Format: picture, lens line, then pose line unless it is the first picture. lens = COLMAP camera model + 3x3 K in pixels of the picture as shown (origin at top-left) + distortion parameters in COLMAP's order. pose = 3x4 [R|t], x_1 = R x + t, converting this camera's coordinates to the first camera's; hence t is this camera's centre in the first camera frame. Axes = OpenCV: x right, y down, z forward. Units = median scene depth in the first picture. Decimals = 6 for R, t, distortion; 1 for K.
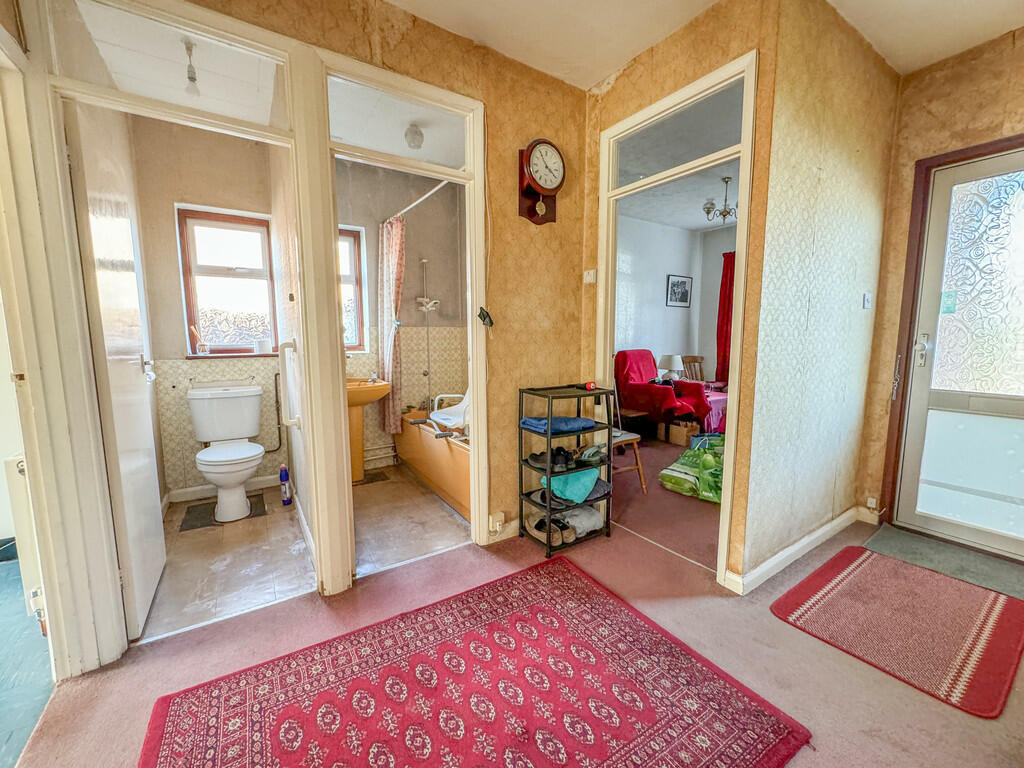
lens RADIAL K [[413.2, 0, 514.0], [0, 413.2, 381.2], [0, 0, 1]] dist [0.002122, 0.000143]
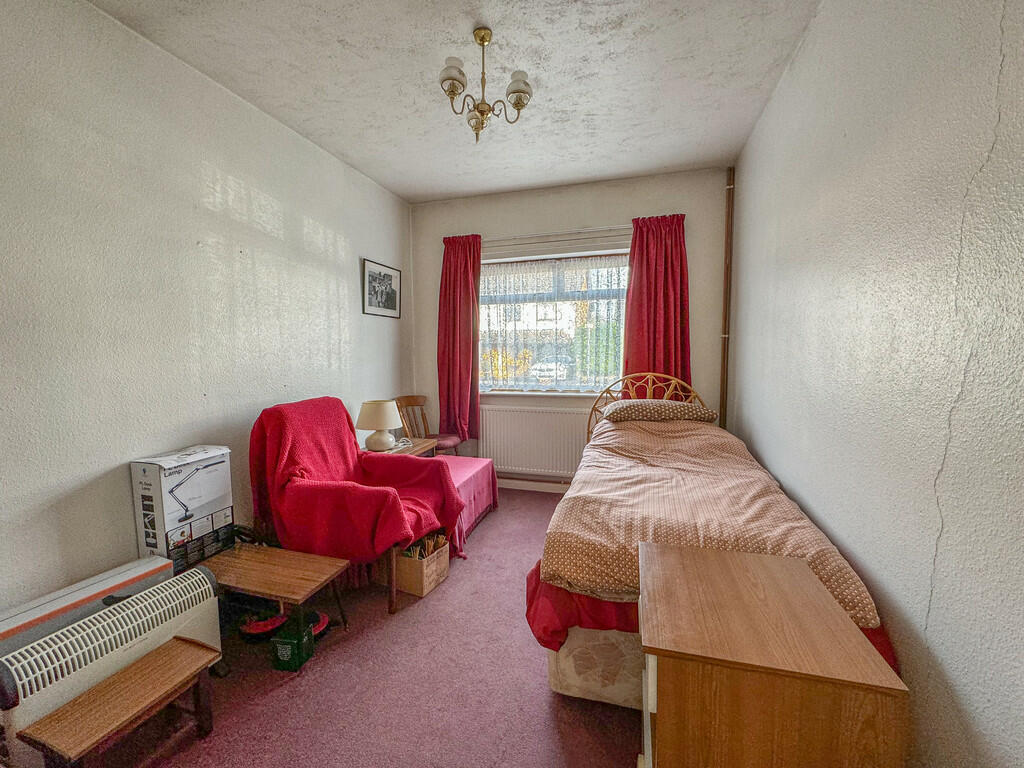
lens RADIAL K [[413.2, 0, 508.7], [0, 413.2, 377.3], [0, 0, 1]] dist [0.002122, 0.000143]
pose [[0.764778, -0.052010, 0.642191, 0.157936], [0.078908, 0.996794, -0.013242, -0.074500], [-0.639444, 0.060802, 0.766430, 0.458586]]
